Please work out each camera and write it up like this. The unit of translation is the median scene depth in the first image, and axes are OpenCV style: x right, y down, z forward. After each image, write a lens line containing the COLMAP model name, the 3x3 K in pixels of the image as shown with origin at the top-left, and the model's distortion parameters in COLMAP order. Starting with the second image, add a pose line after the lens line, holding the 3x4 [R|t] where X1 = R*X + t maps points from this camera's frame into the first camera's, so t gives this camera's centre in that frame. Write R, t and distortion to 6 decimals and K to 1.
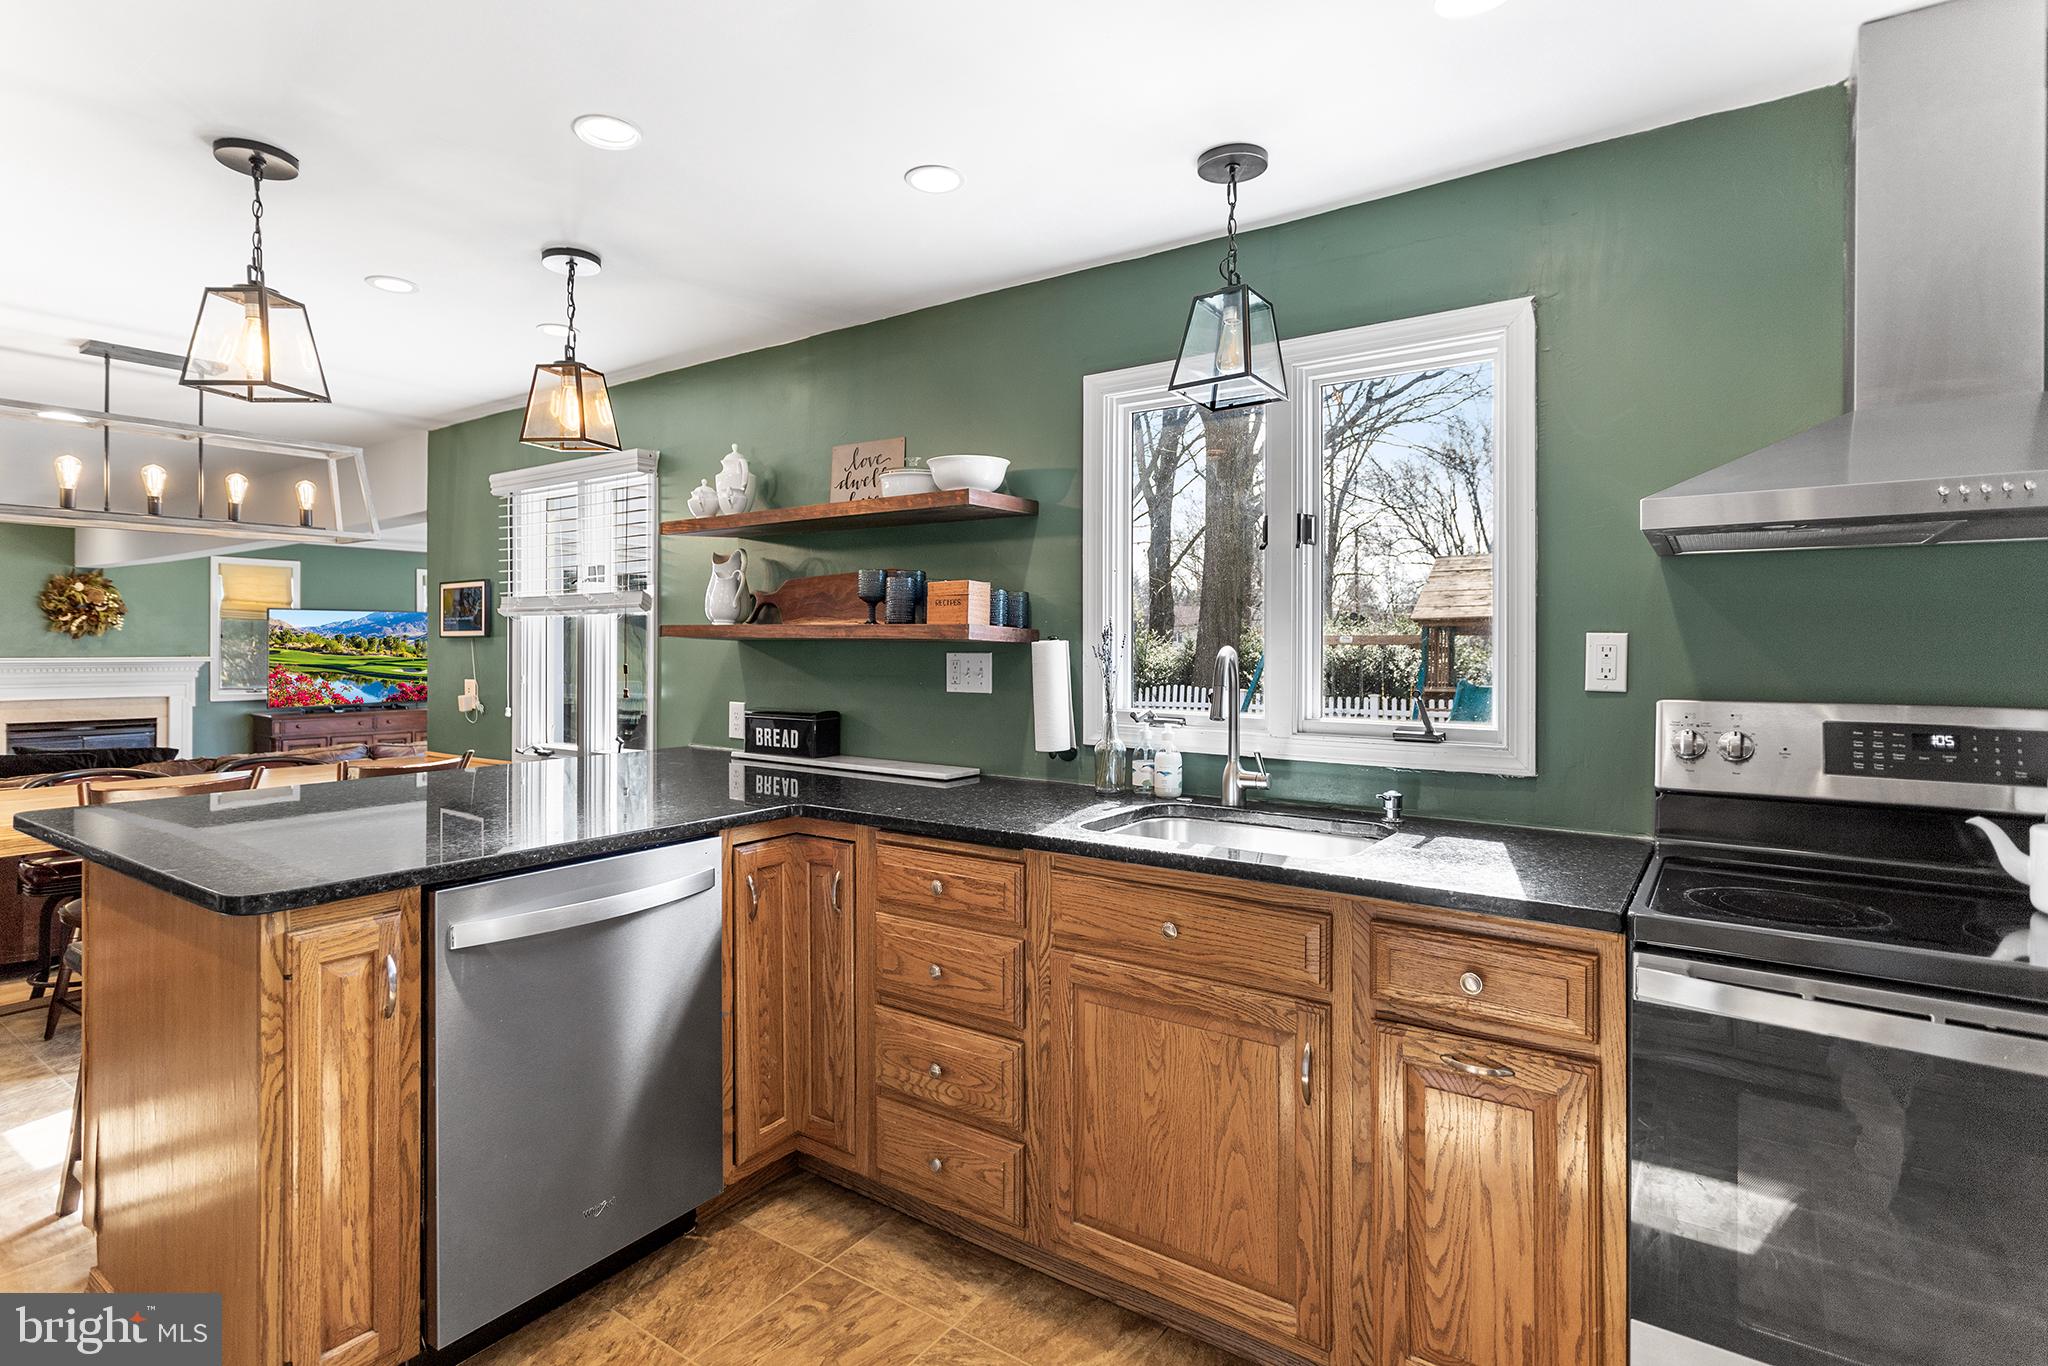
lens RADIAL K [[999.6, 0, 1022.9], [0, 999.6, 646.1], [0, 0, 1]] dist [0.000481, 0.000387]
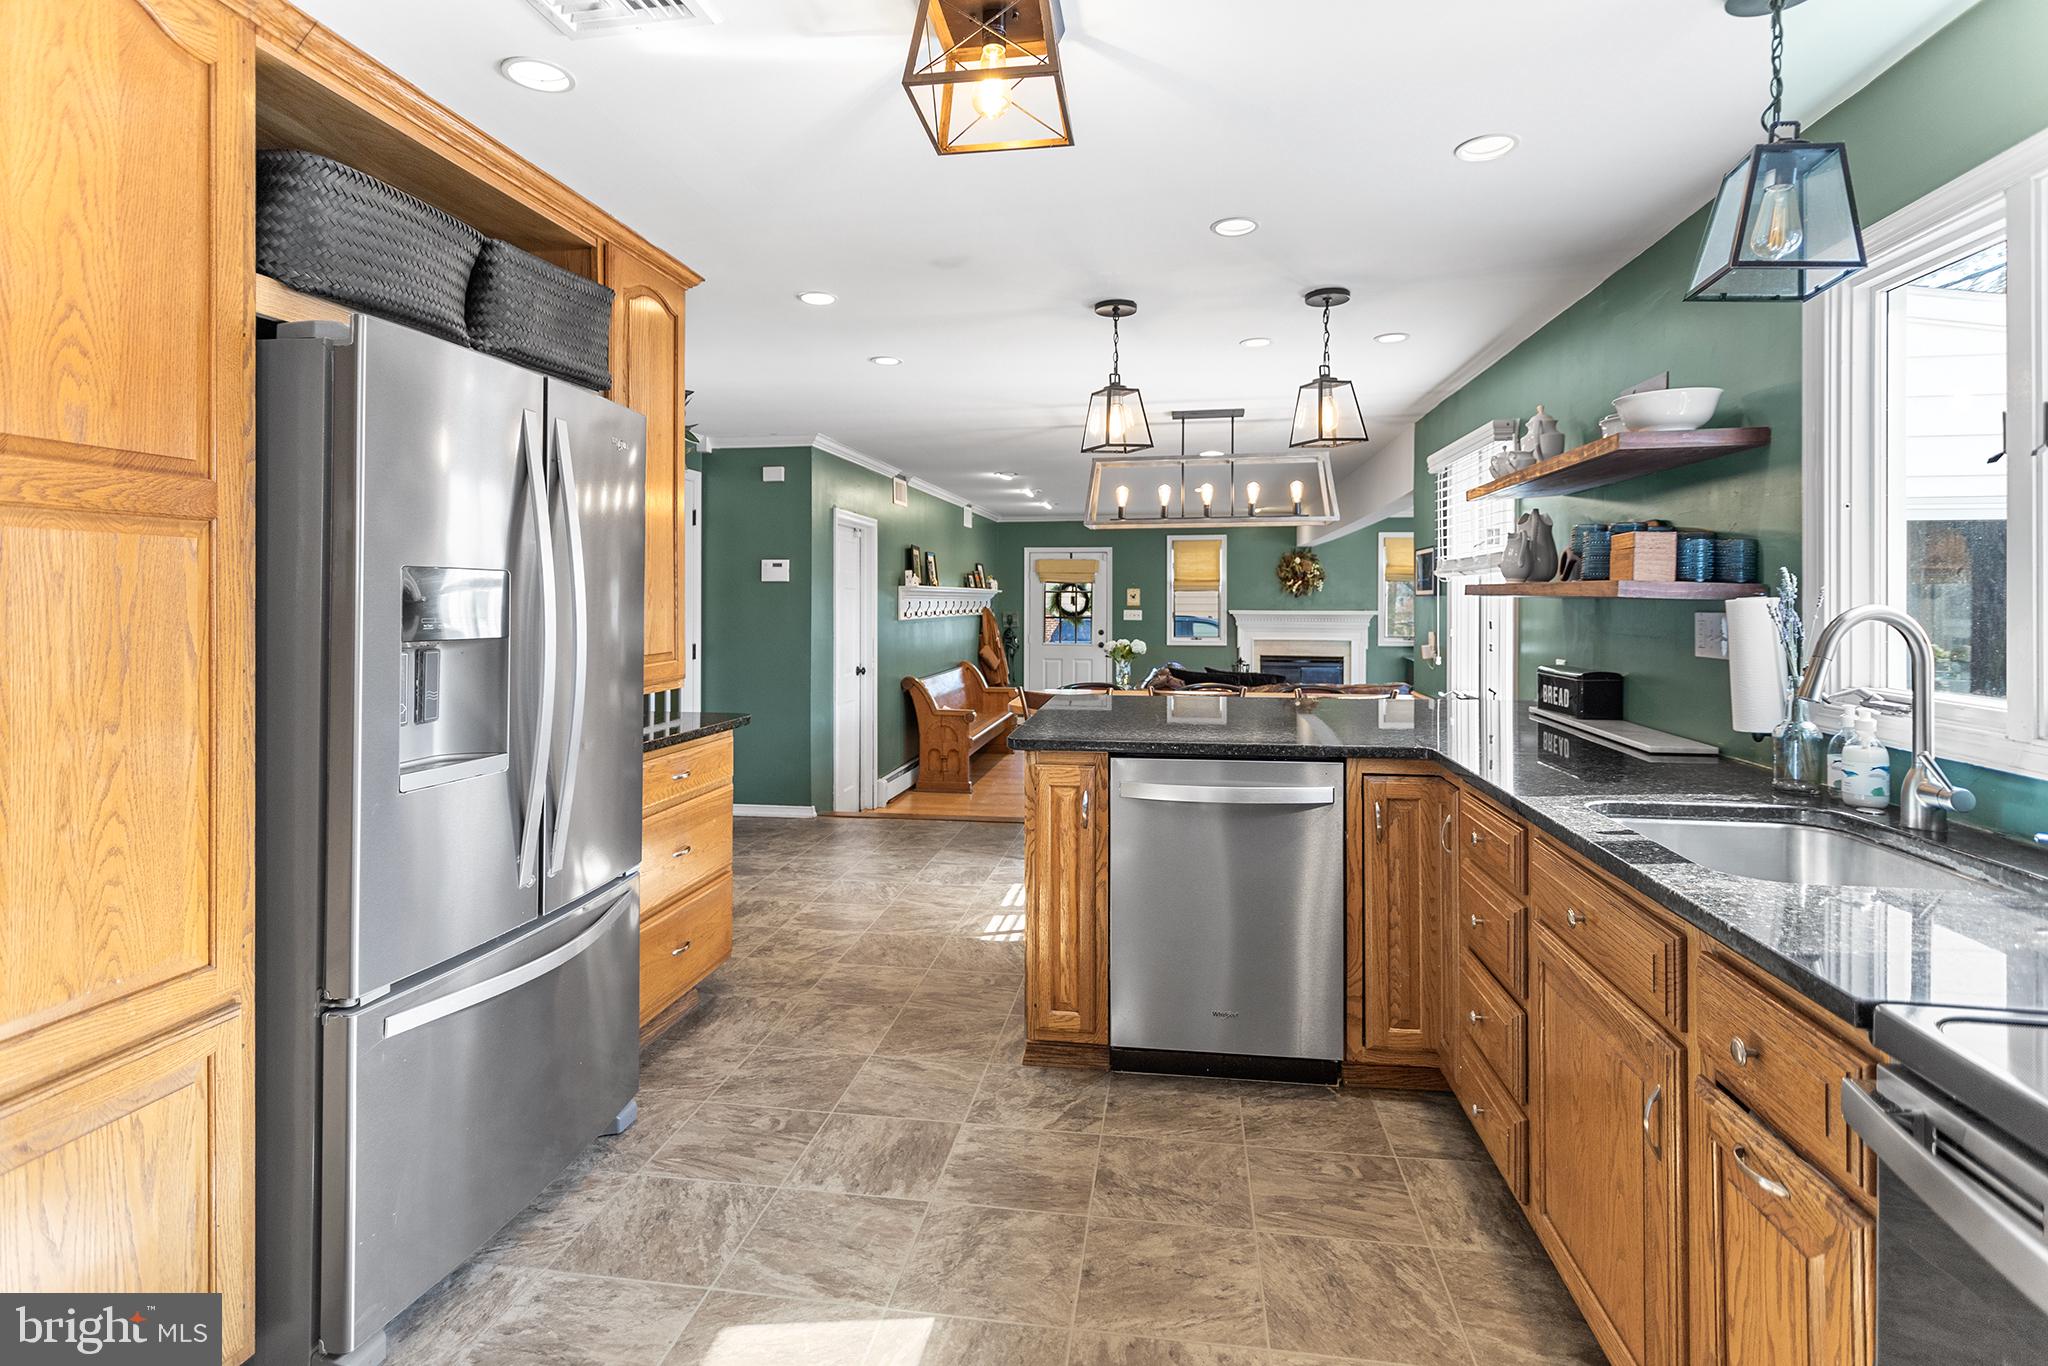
lens RADIAL K [[983.8, 0, 1026.2], [0, 983.8, 596.6], [0, 0, 1]] dist [-0.000646, 0.000037]
pose [[0.460742, -0.005735, -0.887516, 0.542702], [0.000669, 0.999981, -0.006114, -0.001816], [0.887534, 0.002224, 0.460737, 0.113457]]
